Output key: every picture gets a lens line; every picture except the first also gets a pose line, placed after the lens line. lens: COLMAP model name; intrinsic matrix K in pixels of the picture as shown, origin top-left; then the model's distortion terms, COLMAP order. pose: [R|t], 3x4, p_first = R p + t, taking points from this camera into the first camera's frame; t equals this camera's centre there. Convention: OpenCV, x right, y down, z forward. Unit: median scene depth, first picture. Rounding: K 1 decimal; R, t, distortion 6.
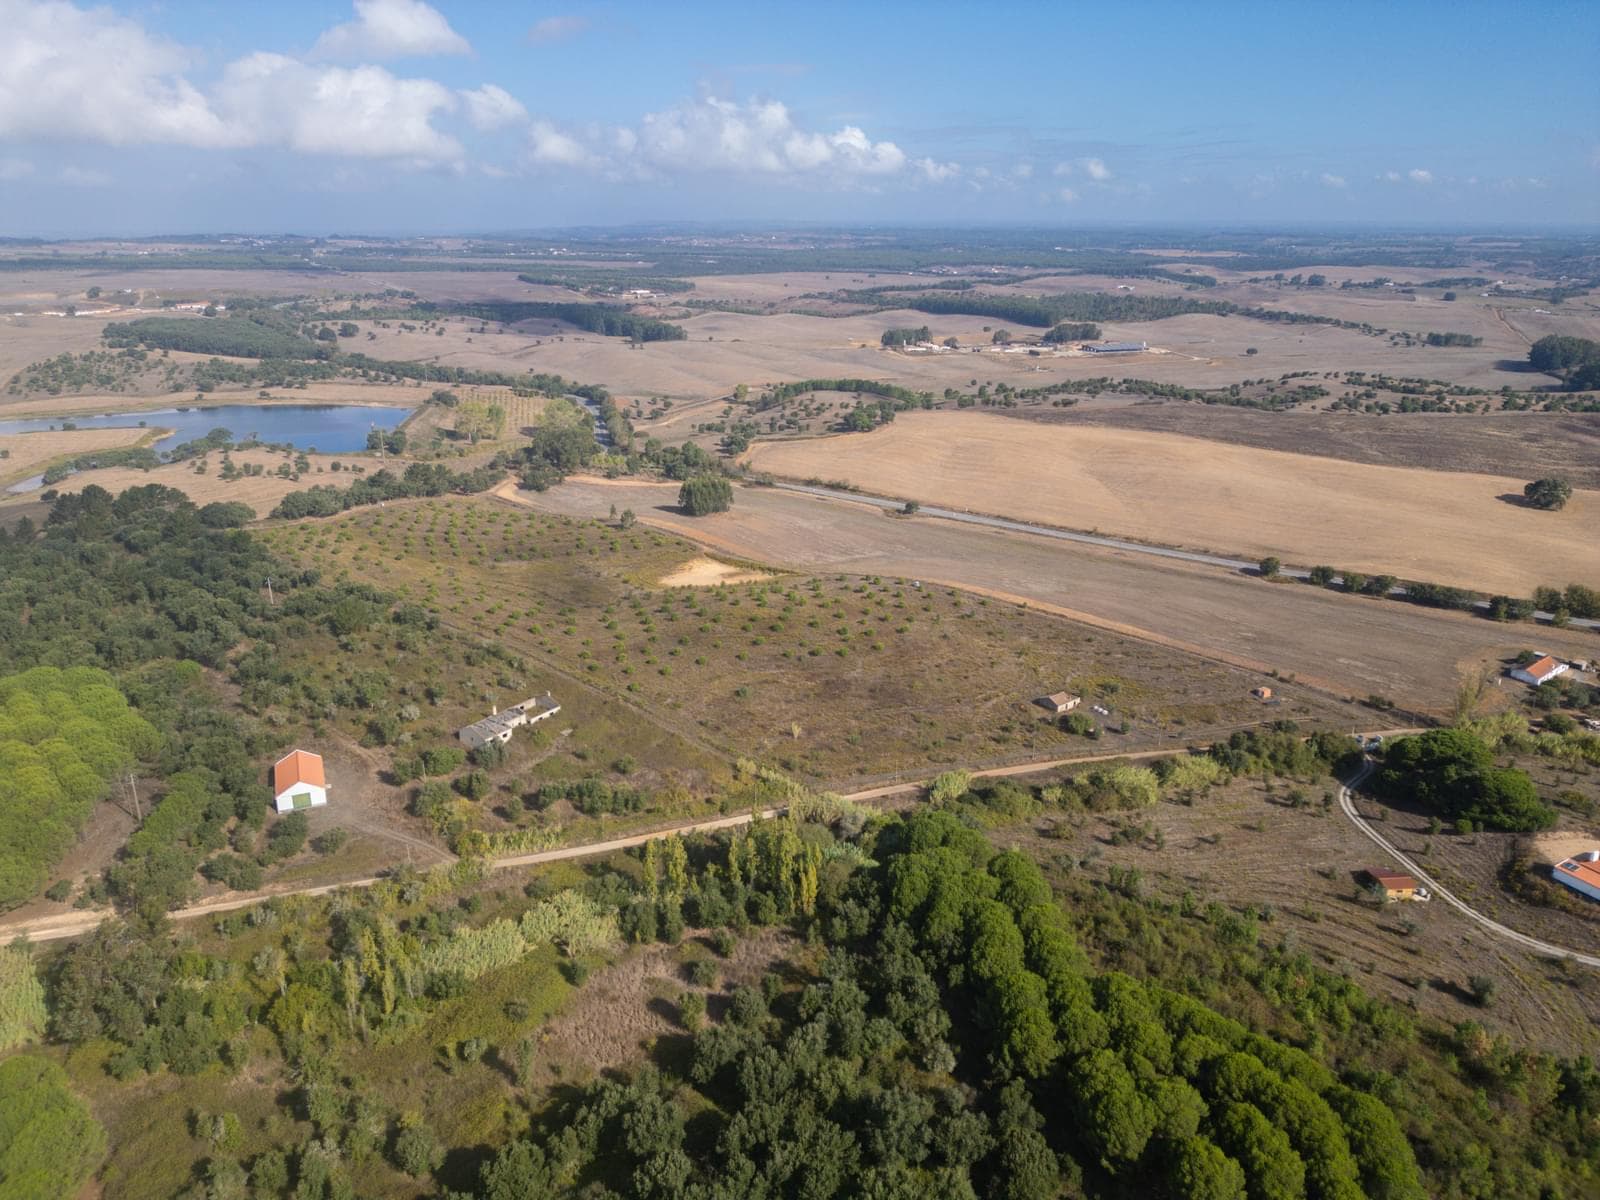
lens RADIAL K [[1116.2, 0, 801.3], [0, 1116.2, 600.9], [0, 0, 1]] dist [0.077039, -0.076958]
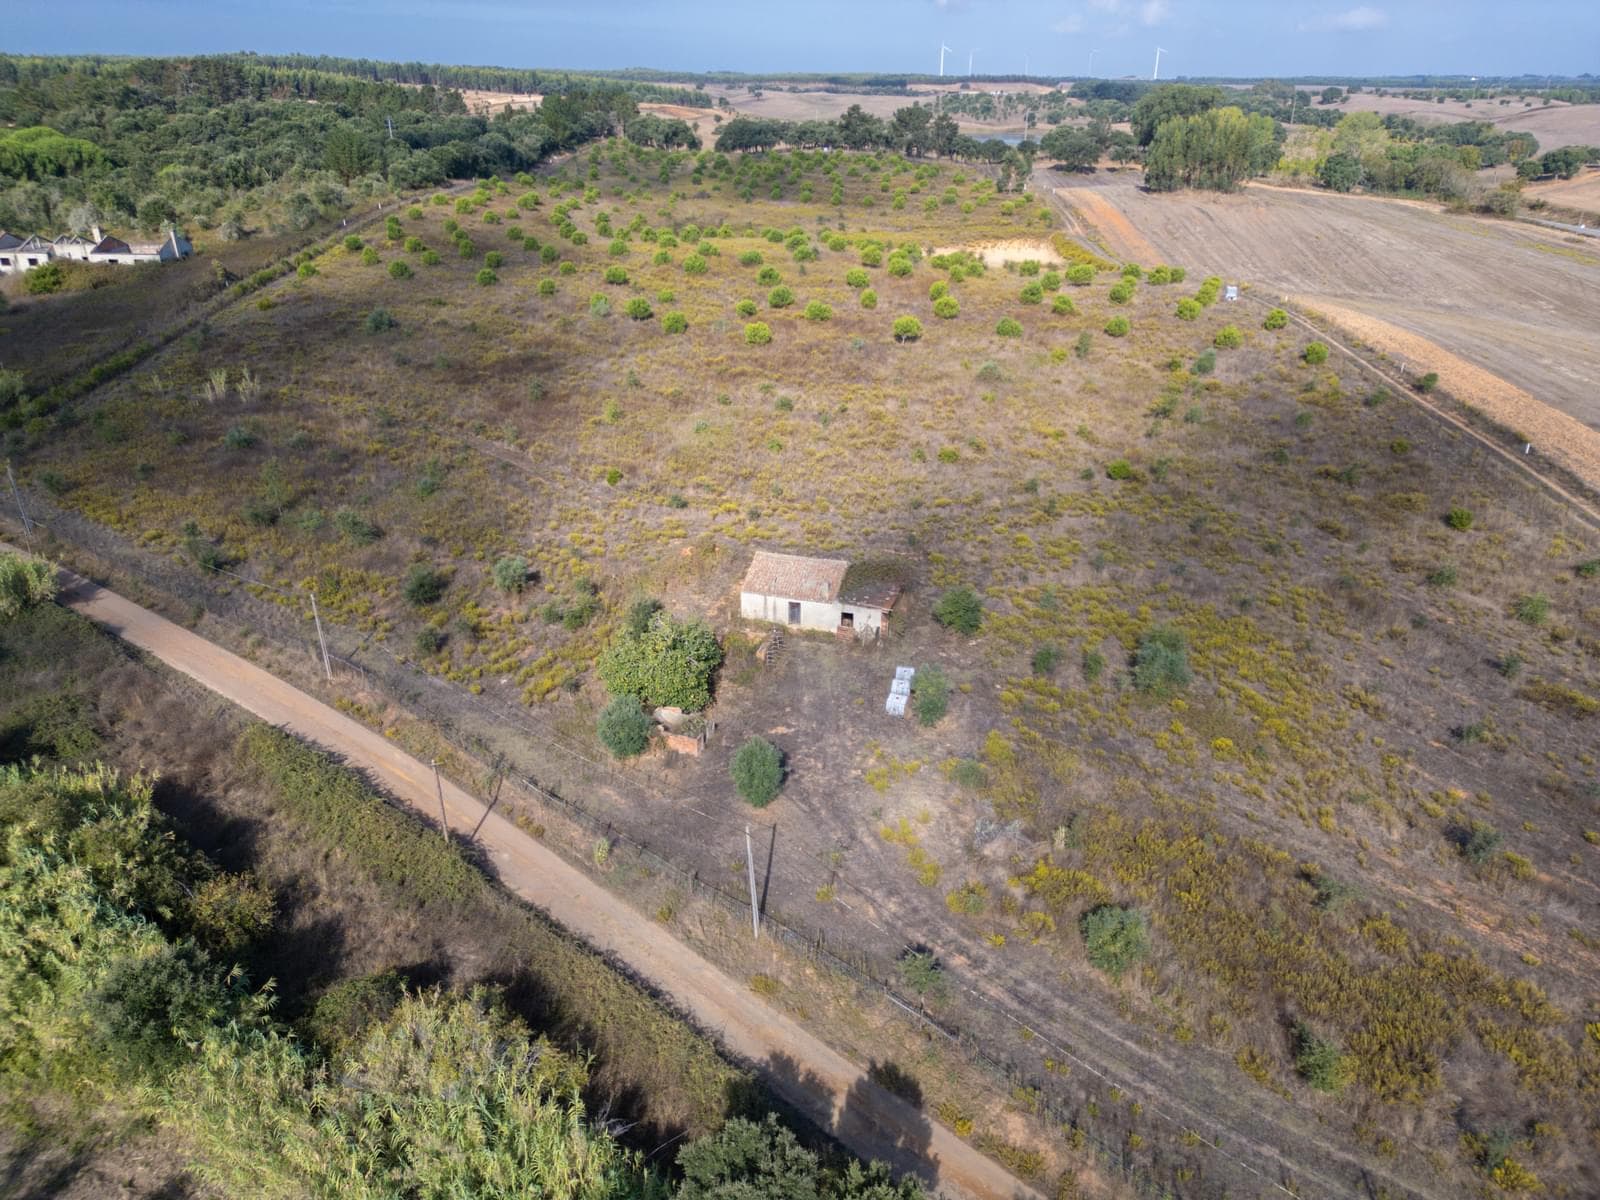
lens RADIAL K [[1116.2, 0, 801.3], [0, 1116.2, 600.9], [0, 0, 1]] dist [0.077039, -0.076958]
pose [[0.567892, 0.346775, -0.746489, 0.164070], [-0.269034, 0.935309, 0.229822, 0.015087], [0.777895, 0.070317, 0.624448, 0.341327]]
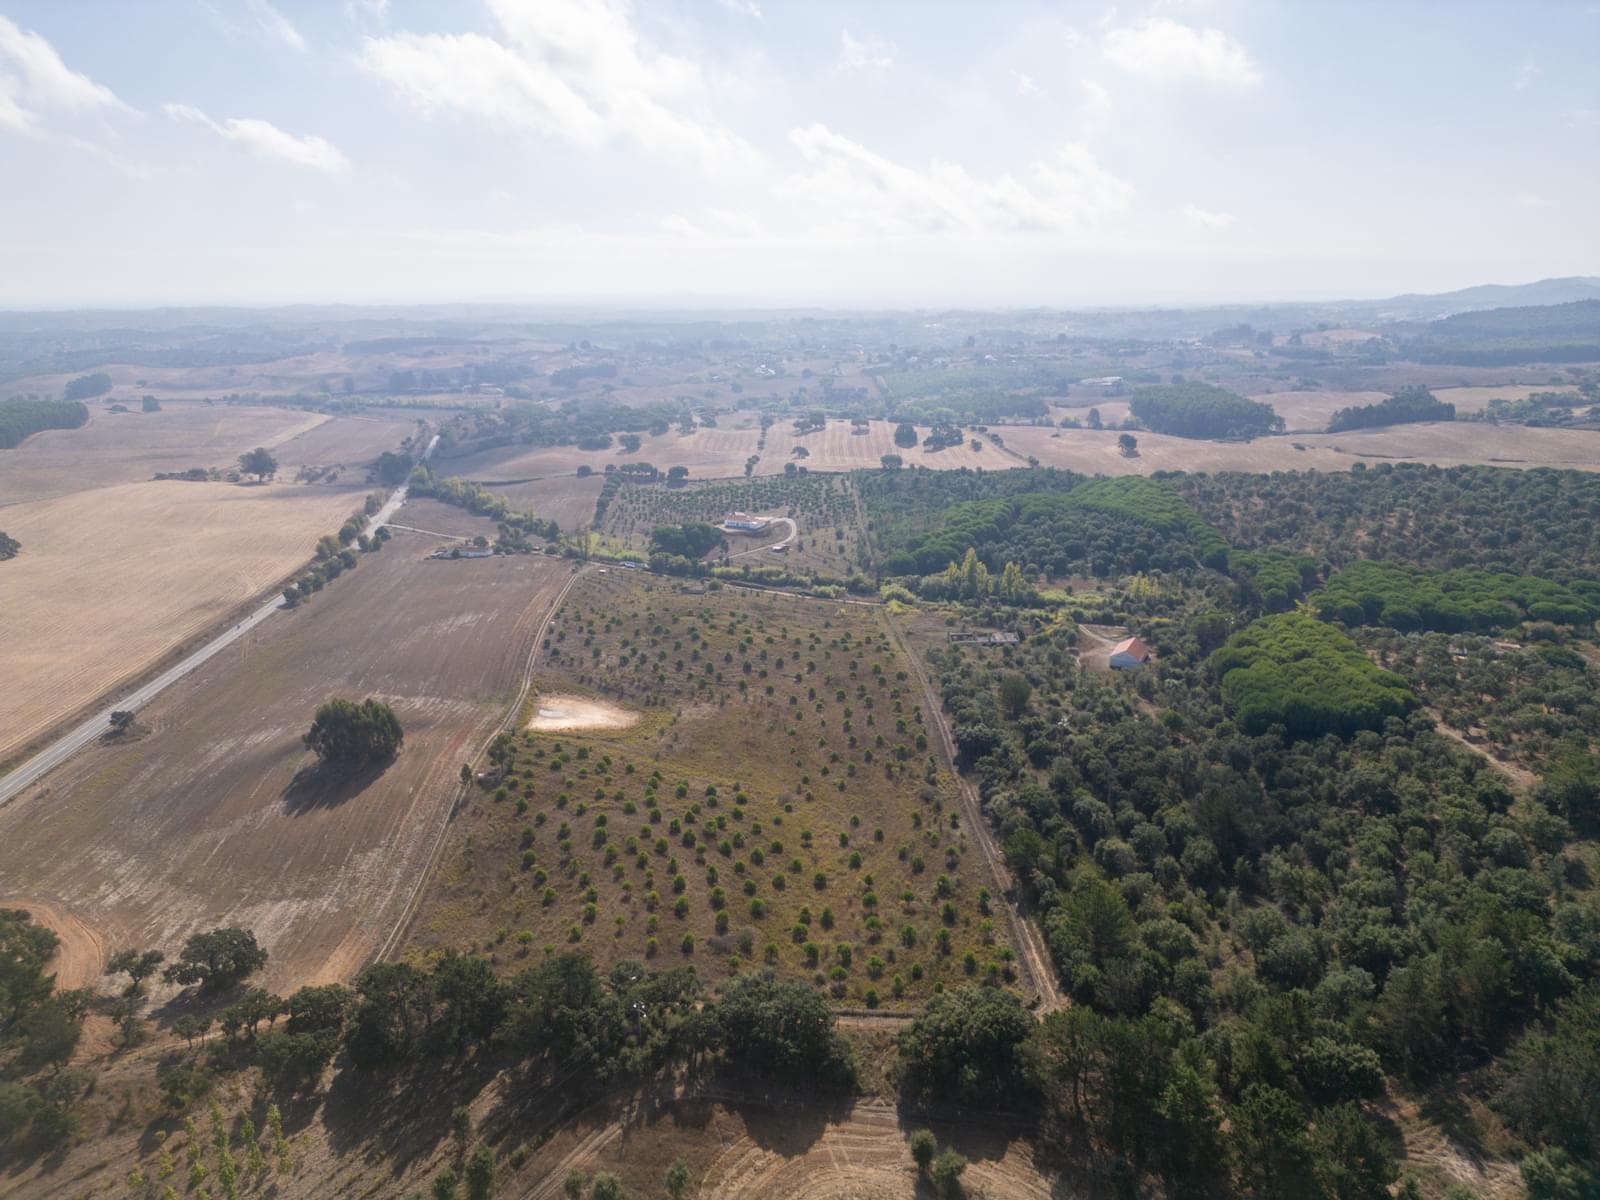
lens RADIAL K [[1112.0, 0, 800.6], [0, 1112.0, 607.7], [0, 0, 1]] dist [0.092462, -0.101270]
pose [[-0.632710, -0.209934, 0.745390, -0.423216], [0.250158, 0.855537, 0.453297, -0.228383], [-0.732871, 0.473270, -0.488790, 0.673912]]
